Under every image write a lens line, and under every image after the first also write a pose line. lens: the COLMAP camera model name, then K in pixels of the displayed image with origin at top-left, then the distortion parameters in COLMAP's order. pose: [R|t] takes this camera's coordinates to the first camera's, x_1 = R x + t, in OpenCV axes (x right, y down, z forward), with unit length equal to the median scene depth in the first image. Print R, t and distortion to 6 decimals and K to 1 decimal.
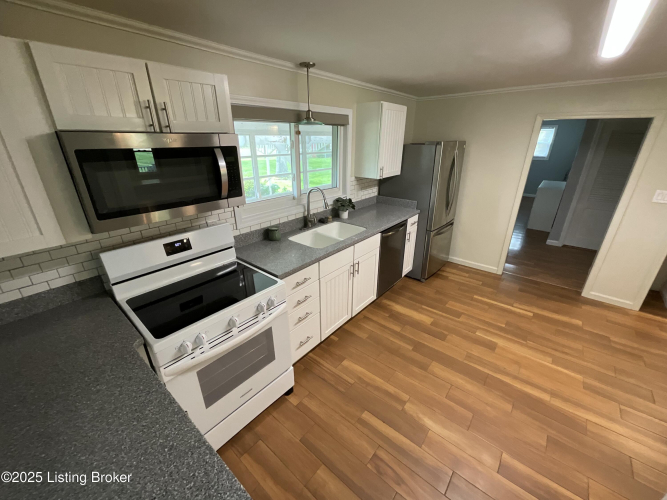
lens RADIAL K [[270.8, 0, 332.4], [0, 270.8, 248.9], [0, 0, 1]] dist [-0.002802, -0.000171]
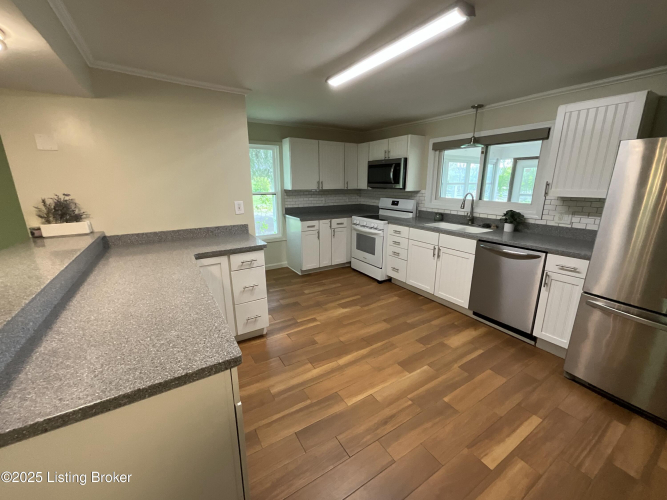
lens RADIAL K [[270.8, 0, 332.4], [0, 270.8, 248.9], [0, 0, 1]] dist [-0.002802, -0.000171]
pose [[-0.309598, 0.235124, -0.921339, 1.343399], [-0.359338, 0.868162, 0.342302, -0.192061], [0.880355, 0.437048, -0.184293, 0.746297]]
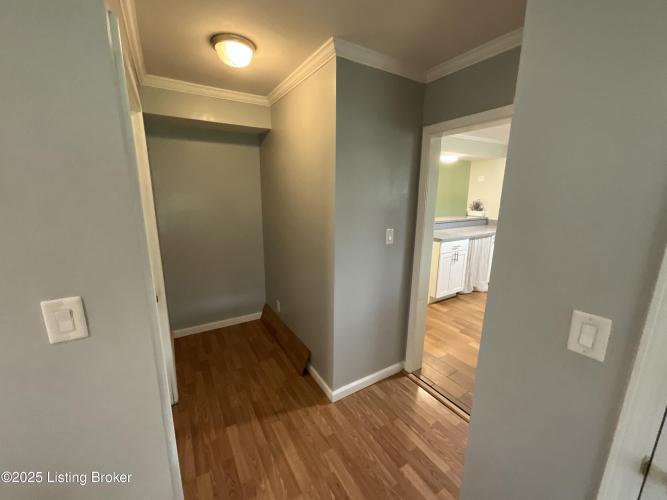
lens RADIAL K [[270.8, 0, 332.4], [0, 270.8, 248.9], [0, 0, 1]] dist [-0.002802, -0.000171]
pose [[-0.950133, -0.068832, 0.304152, 1.205944], [0.114502, 0.830207, 0.545570, -0.666552], [-0.290062, 0.553190, -0.780926, 1.861197]]
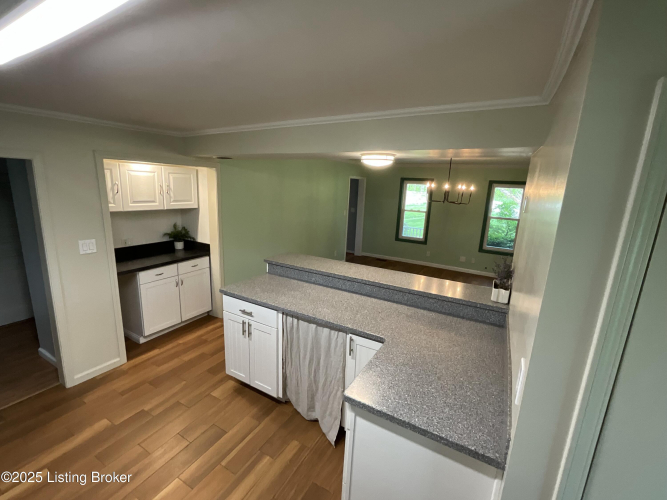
lens RADIAL K [[296.9, 0, 331.3], [0, 296.9, 248.9], [0, 0, 1]] dist [-0.000546, -0.000186]
pose [[-0.180715, -0.210605, 0.960722, 0.121524], [0.336756, 0.904514, 0.261628, -0.173958], [-0.924087, 0.370809, -0.092537, 0.345381]]
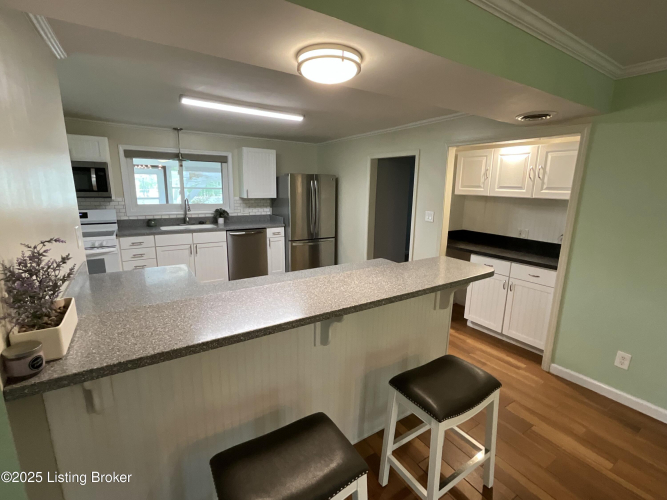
lens RADIAL K [[313.1, 0, 334.1], [0, 313.1, 248.8], [0, 0, 1]] dist [-0.003312, -0.000282]
pose [[0.955547, 0.078315, -0.284248, 1.252288], [-0.130665, 0.976716, -0.170151, 0.249328], [0.264305, 0.199729, 0.943531, -0.418541]]
